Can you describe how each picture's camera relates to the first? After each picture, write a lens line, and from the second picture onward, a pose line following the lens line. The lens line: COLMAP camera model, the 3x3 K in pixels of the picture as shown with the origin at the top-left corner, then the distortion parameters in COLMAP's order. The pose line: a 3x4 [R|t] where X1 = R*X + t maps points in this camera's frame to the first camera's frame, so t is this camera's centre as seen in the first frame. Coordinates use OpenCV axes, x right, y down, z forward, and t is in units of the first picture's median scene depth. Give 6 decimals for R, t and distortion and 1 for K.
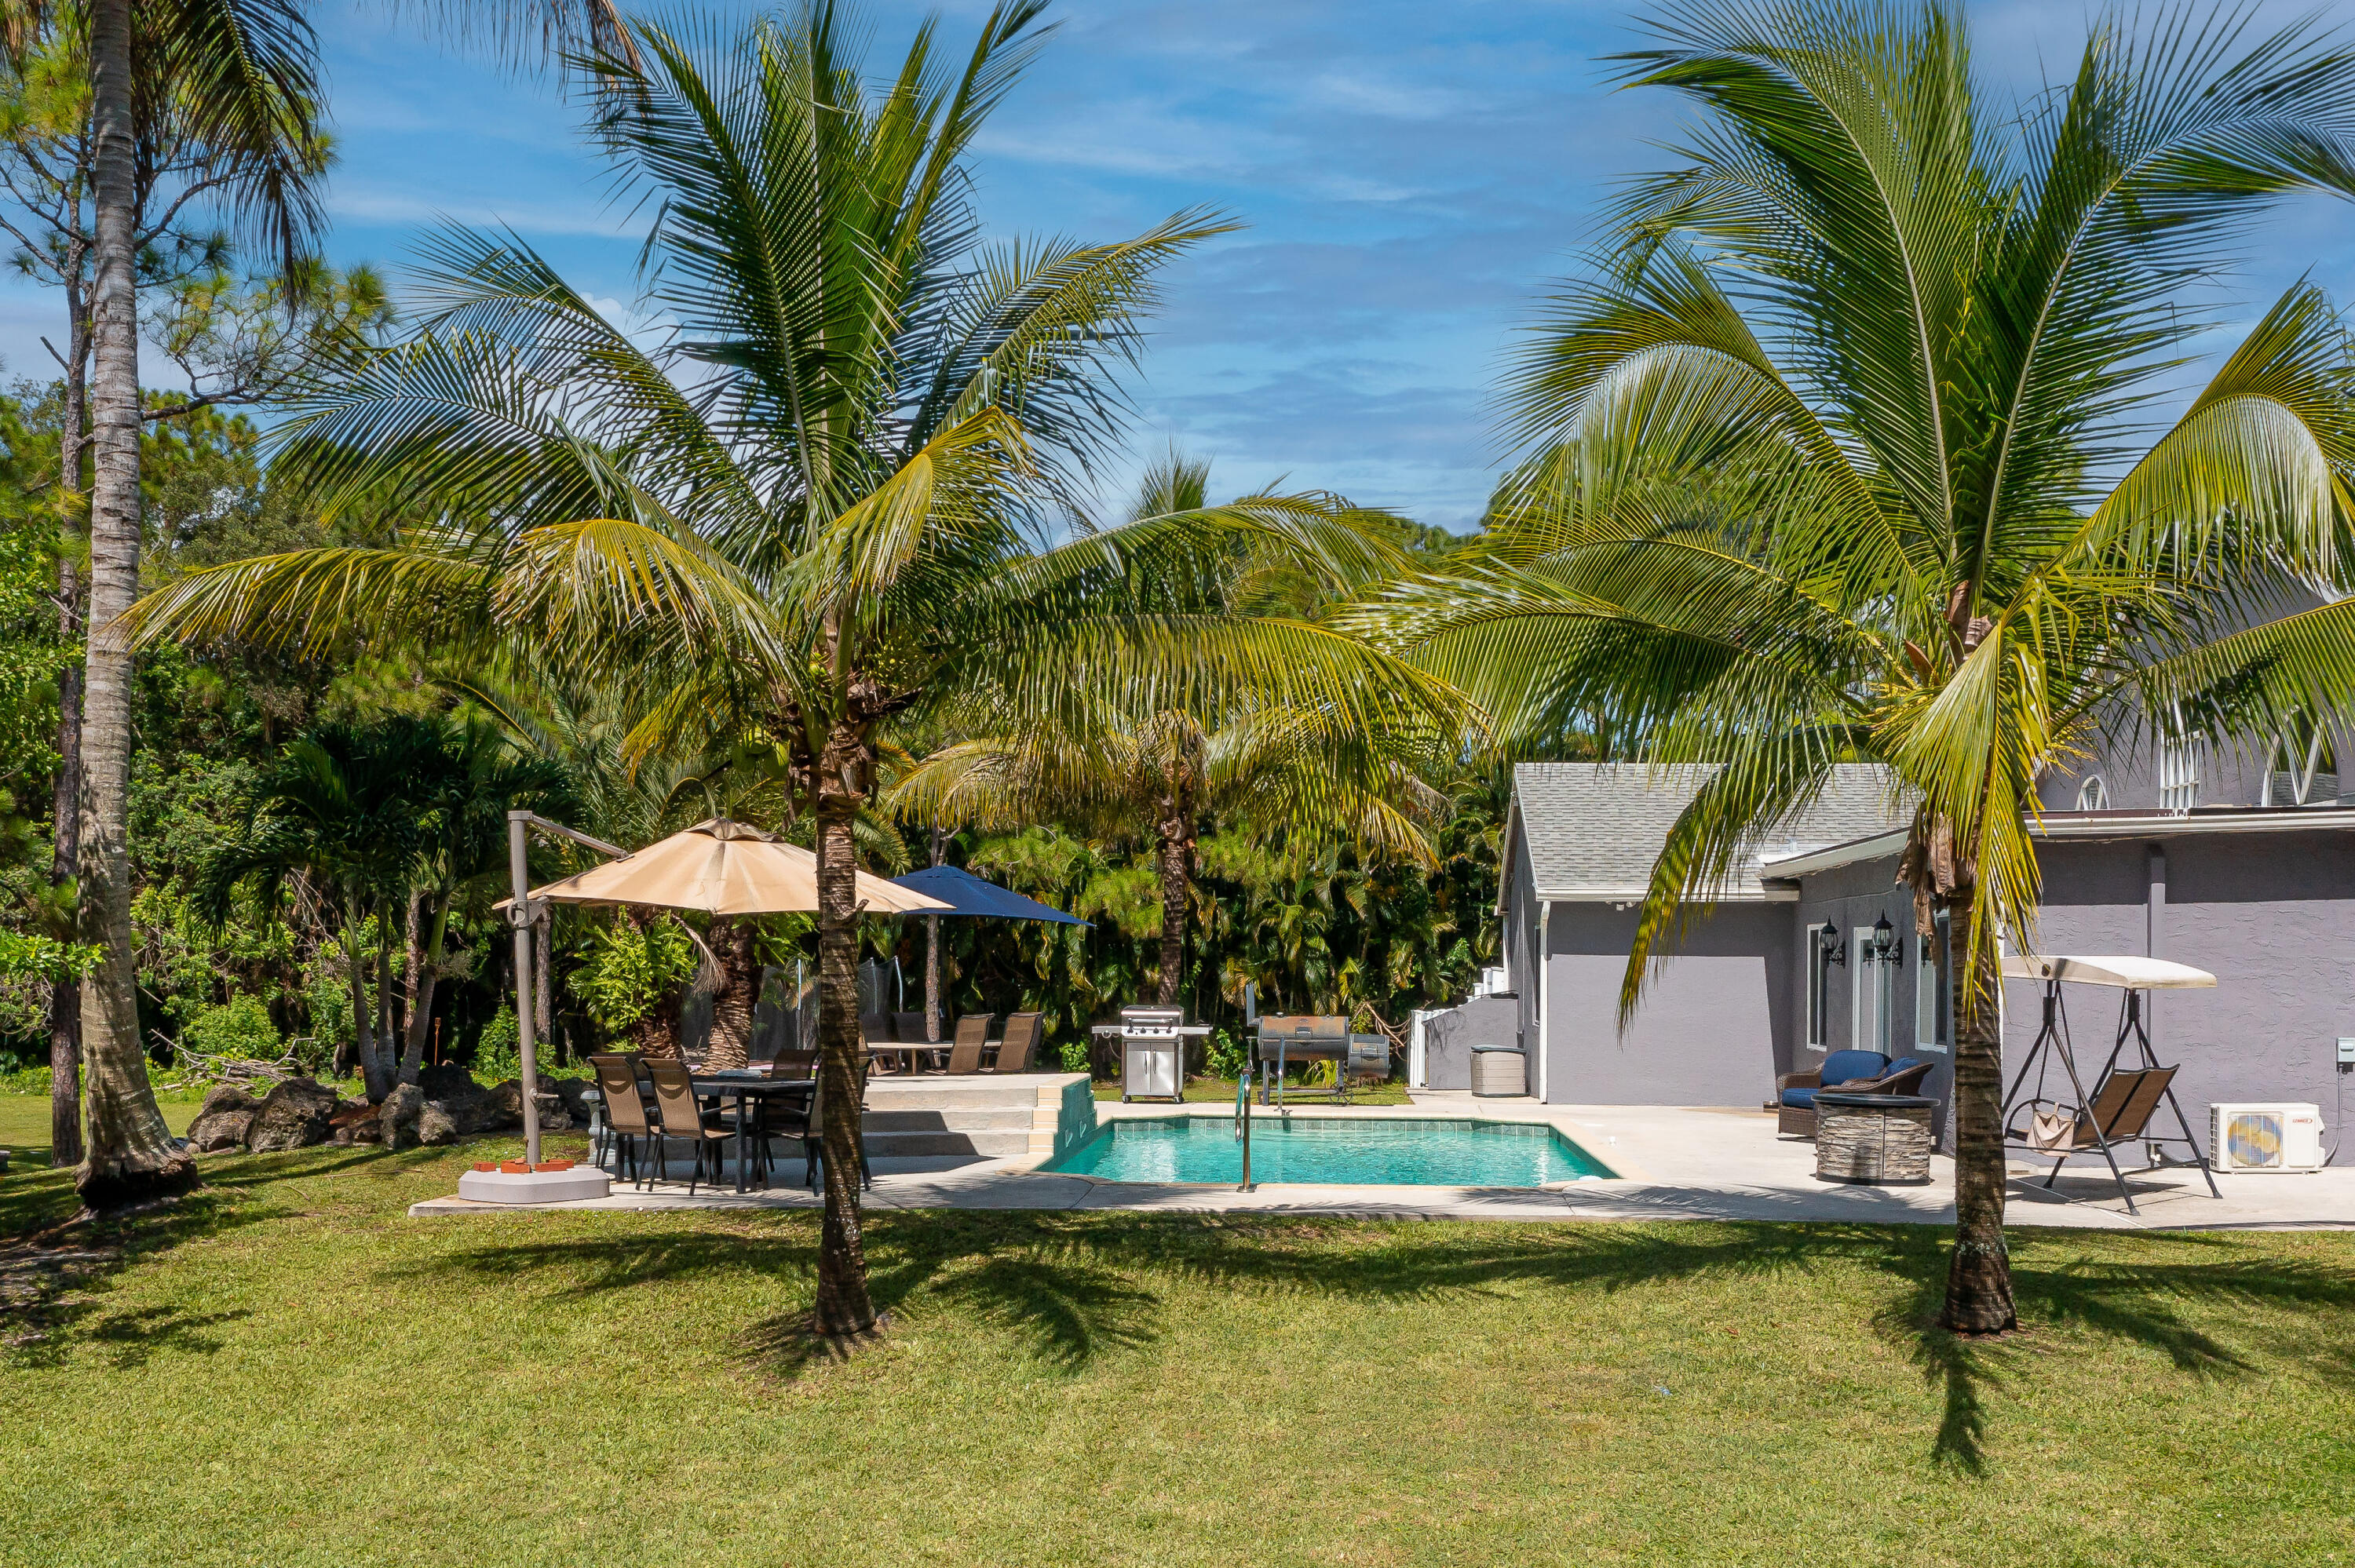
lens RADIAL K [[2589.6, 0, 1174.9], [0, 2589.6, 952.0], [0, 0, 1]] dist [-0.024648, 0.000000]
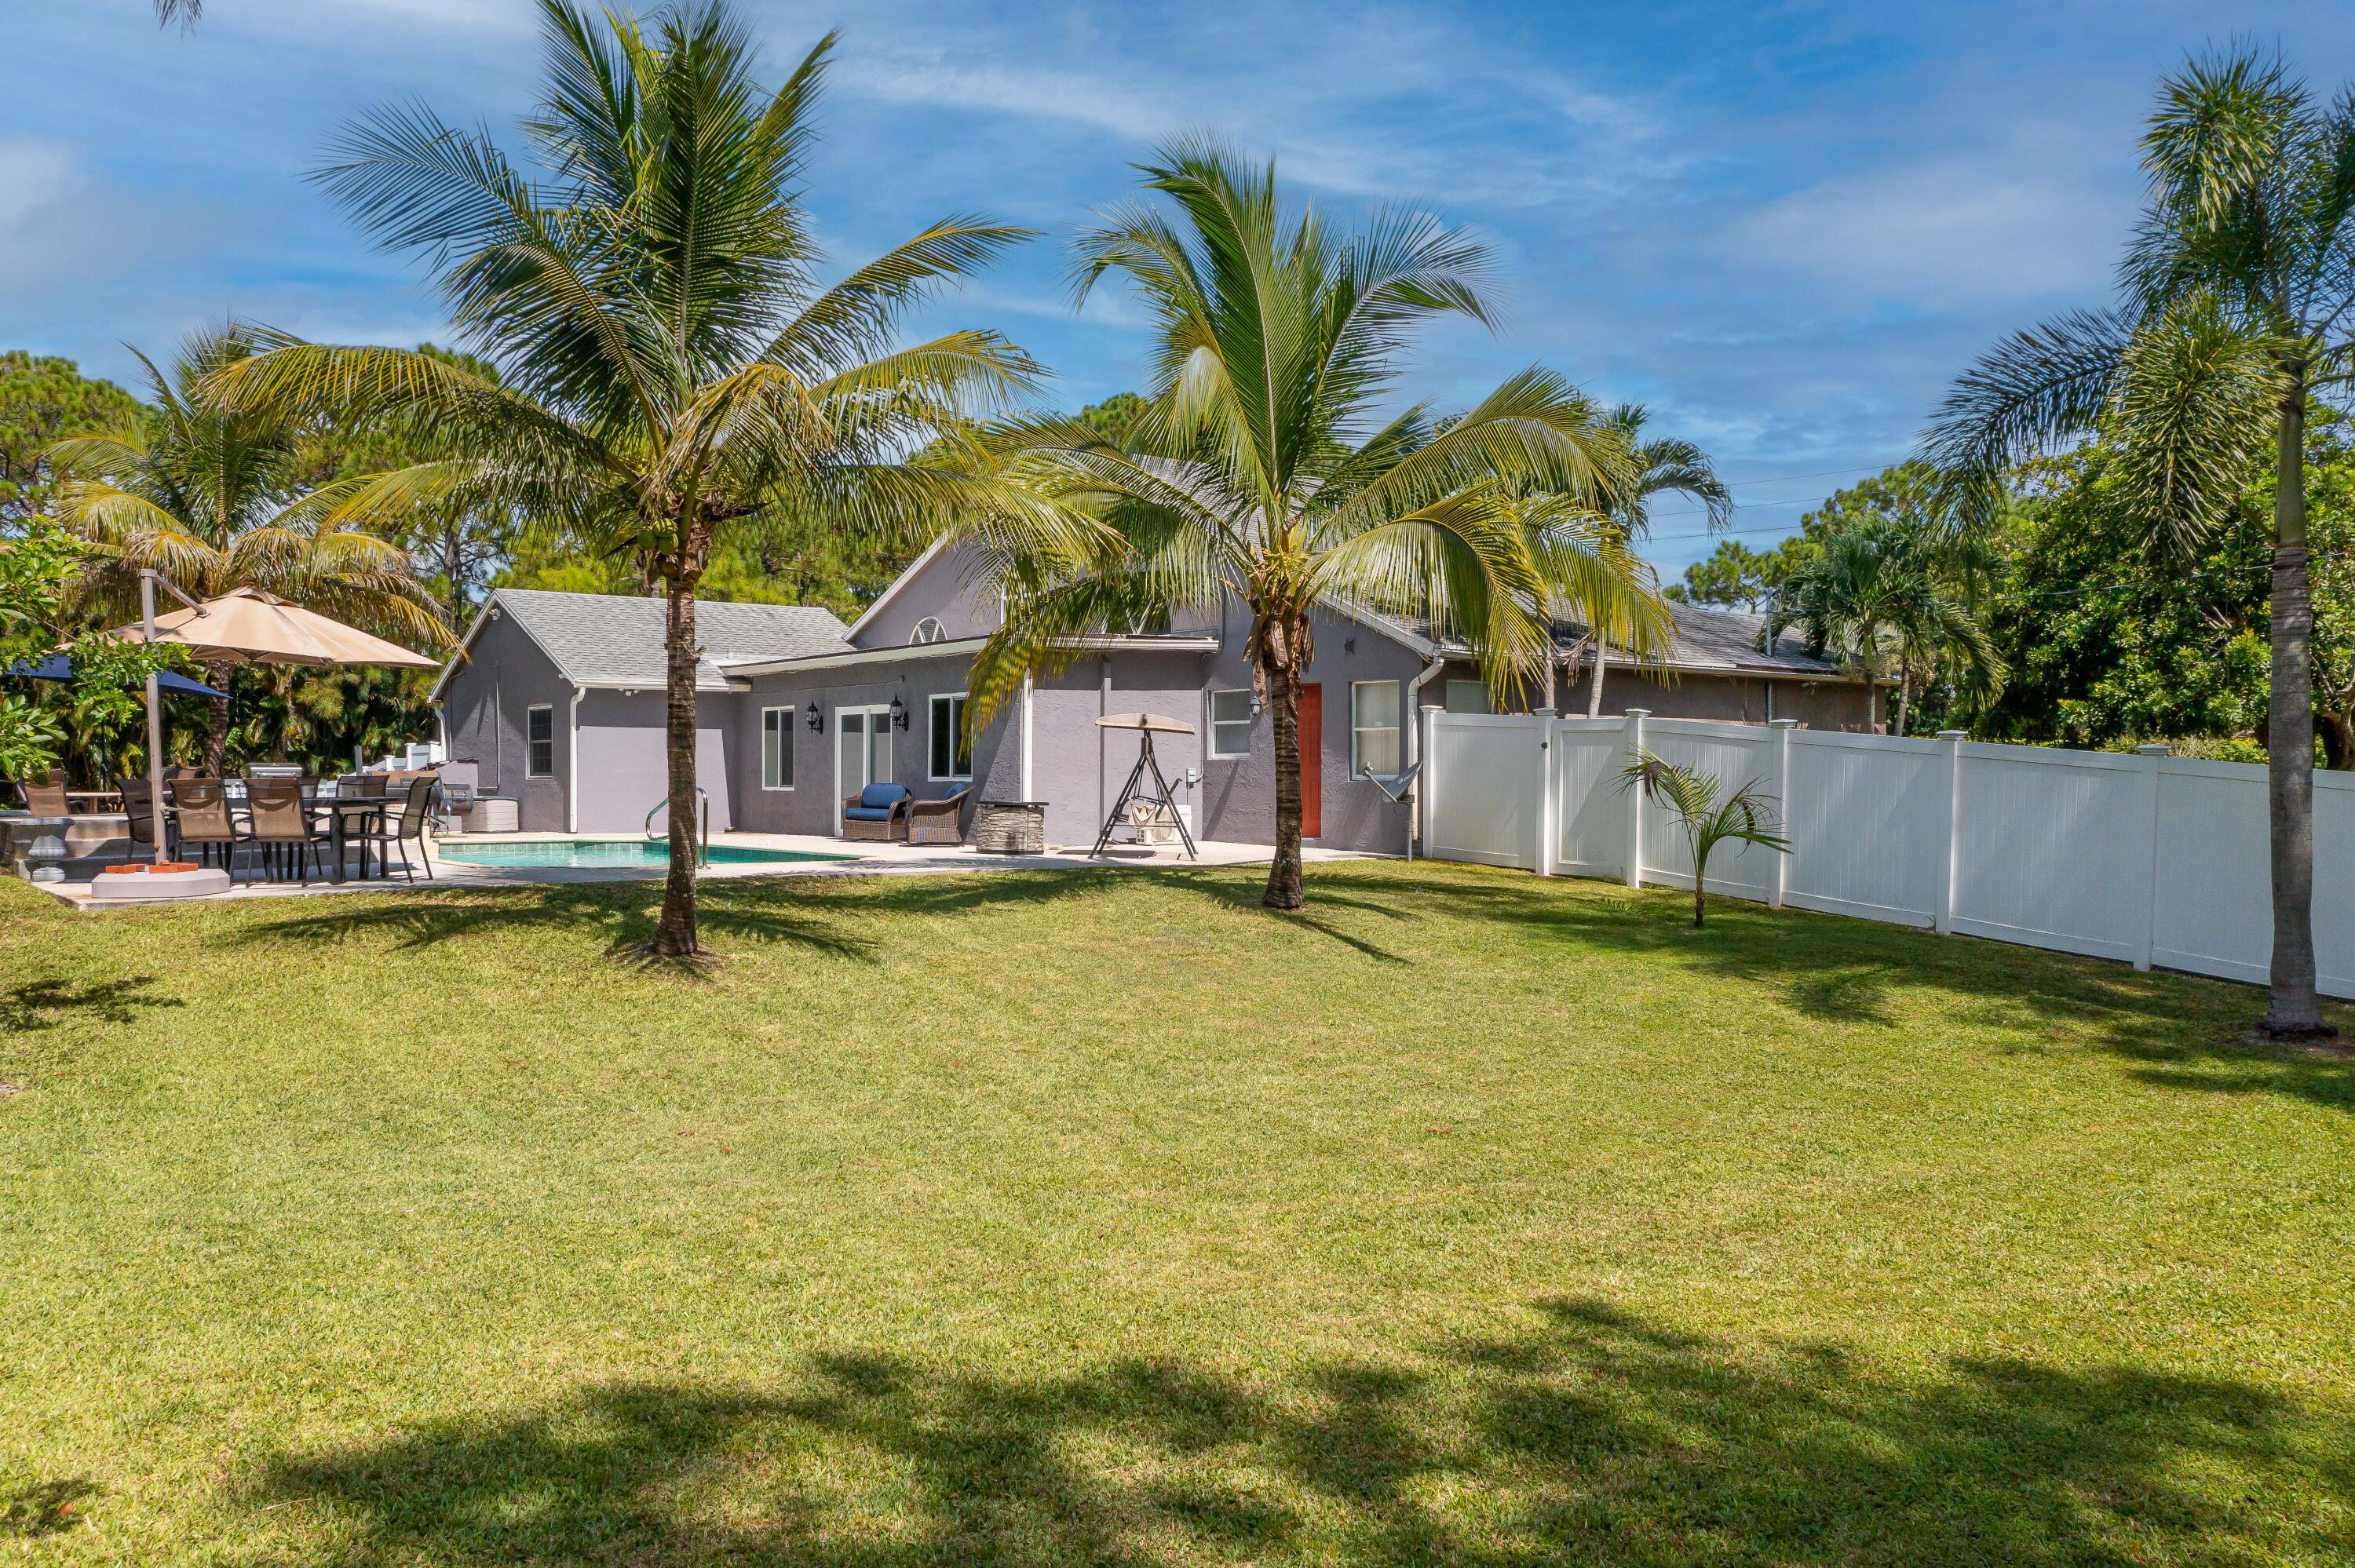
lens RADIAL K [[1867.3, 0, 1179.6], [0, 1867.3, 787.4], [0, 0, 1]] dist [0.002189, -0.000648]
pose [[0.752957, -0.008722, 0.658012, -0.143840], [-0.000746, 0.999900, 0.014108, 0.010230], [-0.658069, -0.011114, 0.752876, 0.013051]]
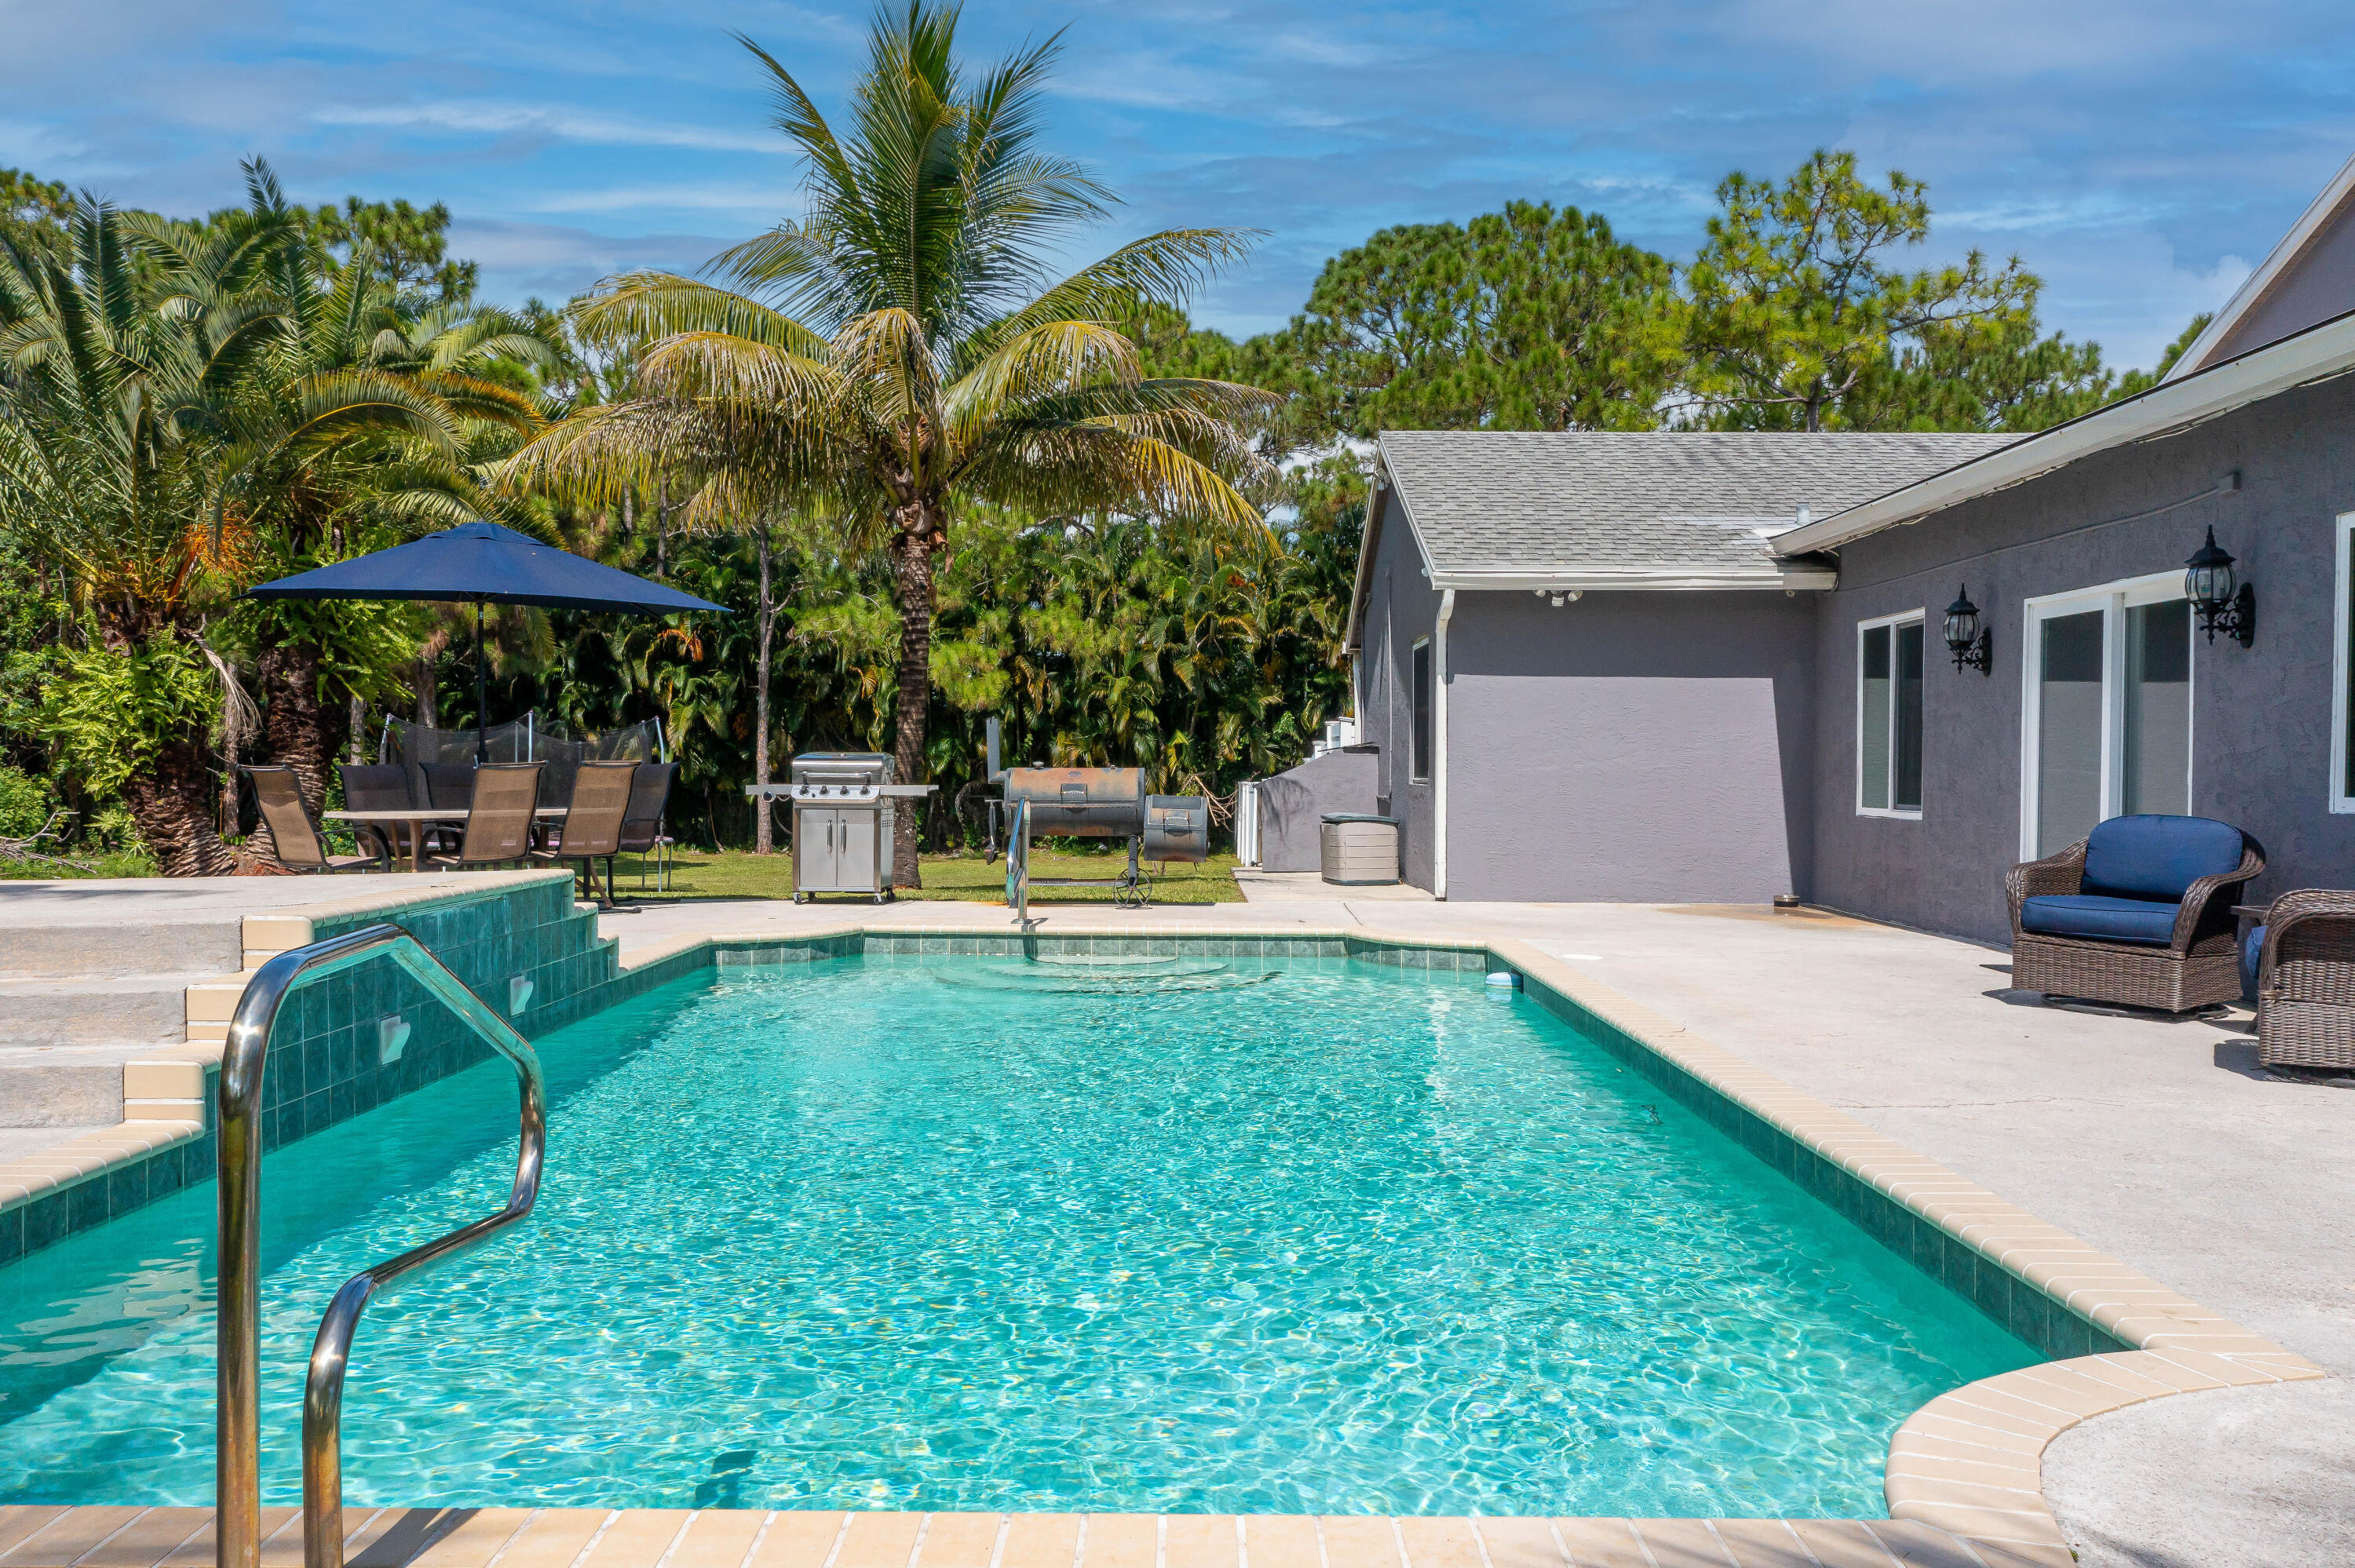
lens RADIAL K [[1867.3, 0, 1175.1], [0, 1867.3, 777.1], [0, 0, 1]] dist [0.002189, -0.000648]
pose [[0.998332, -0.002044, 0.057701, 0.024624], [0.001257, 0.999906, 0.013670, 0.010745], [-0.057724, -0.013574, 0.998240, 0.275710]]
